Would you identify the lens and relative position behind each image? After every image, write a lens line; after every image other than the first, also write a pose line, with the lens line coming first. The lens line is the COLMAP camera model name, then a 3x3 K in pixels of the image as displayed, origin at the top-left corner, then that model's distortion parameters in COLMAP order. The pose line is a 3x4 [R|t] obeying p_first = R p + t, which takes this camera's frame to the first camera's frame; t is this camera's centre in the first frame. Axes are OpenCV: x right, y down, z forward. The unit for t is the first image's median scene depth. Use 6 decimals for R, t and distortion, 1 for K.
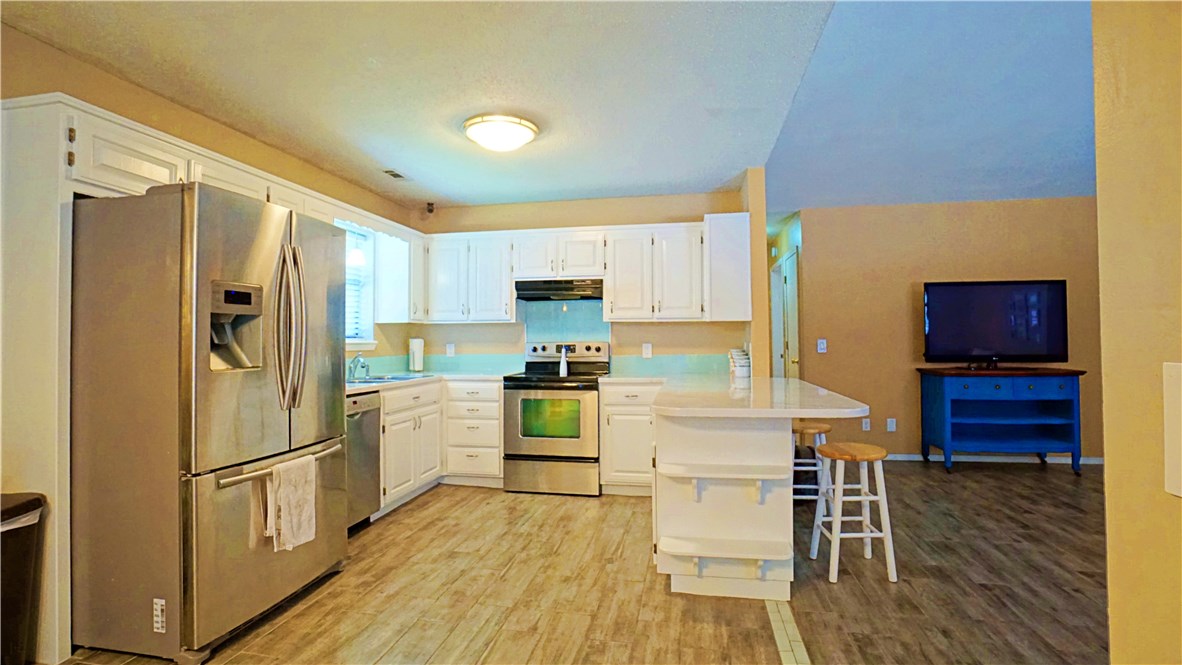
lens RADIAL K [[539.0, 0, 586.6], [0, 539.0, 325.2], [0, 0, 1]] dist [-0.070220, 0.027543]
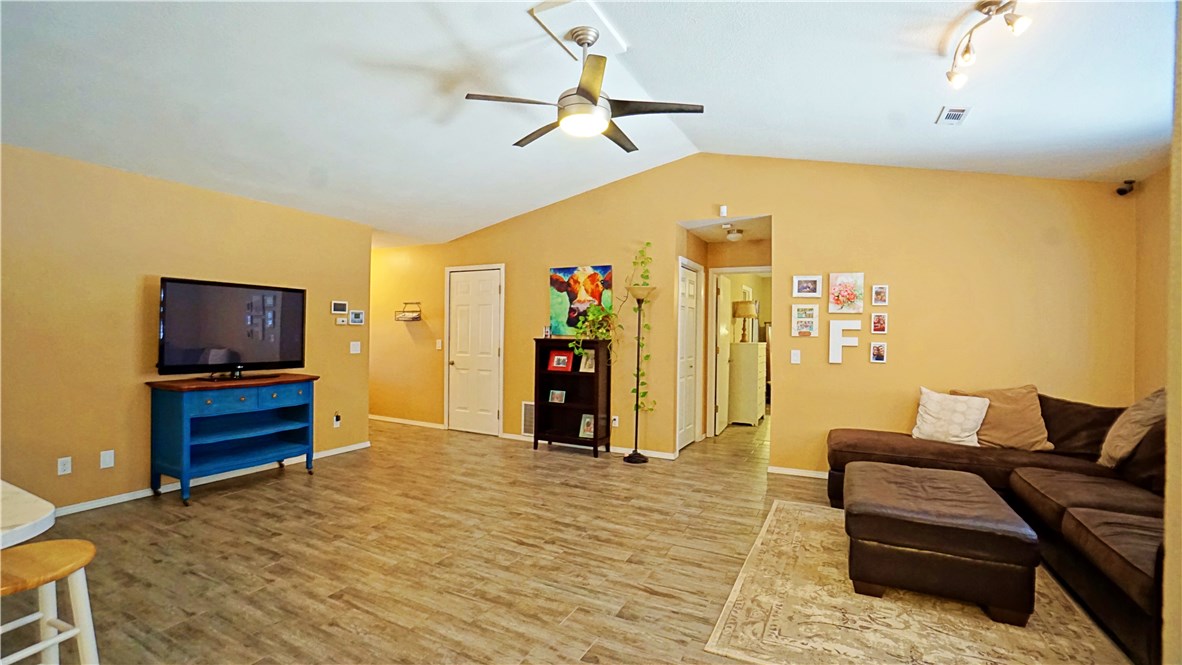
lens RADIAL K [[519.1, 0, 582.4], [0, 519.1, 328.2], [0, 0, 1]] dist [-0.066898, 0.024519]
pose [[0.286470, 0.018387, 0.957913, 0.104326], [-0.040091, 0.999170, -0.007189, -0.027003], [-0.957250, -0.036344, 0.286970, 0.178741]]
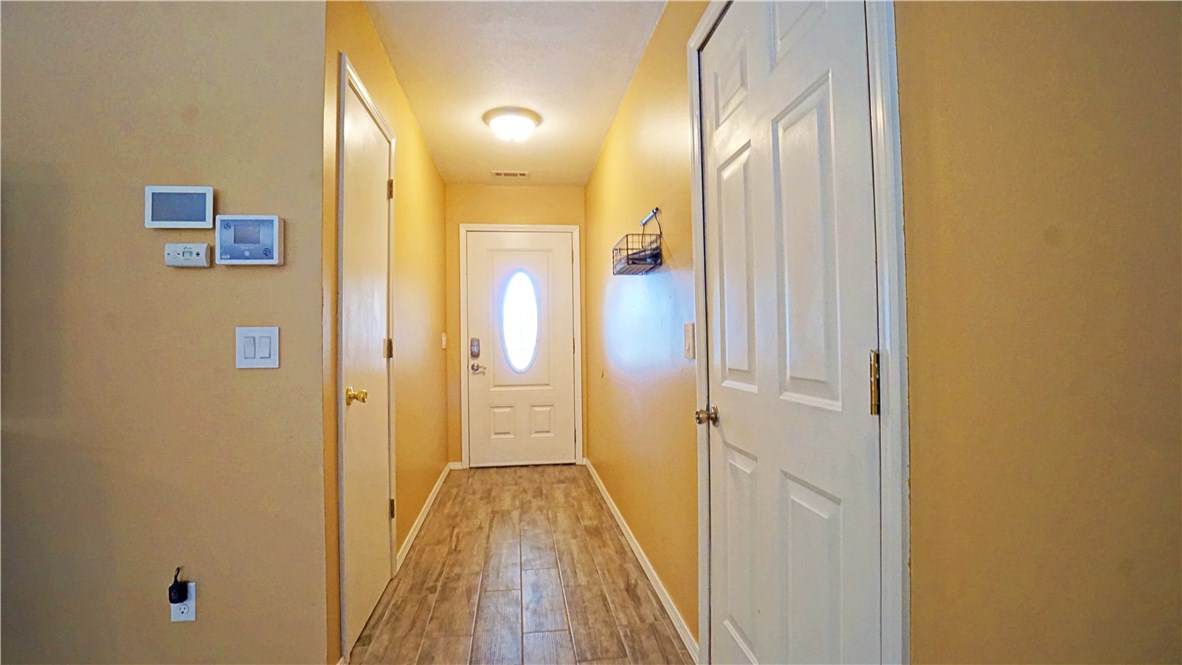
lens RADIAL K [[519.1, 0, 582.4], [0, 519.1, 328.2], [0, 0, 1]] dist [-0.066898, 0.024519]
pose [[0.950295, 0.006311, 0.311287, 1.230864], [-0.006404, 0.999979, -0.000721, 0.018404], [-0.311285, -0.001308, 0.950316, 0.656231]]
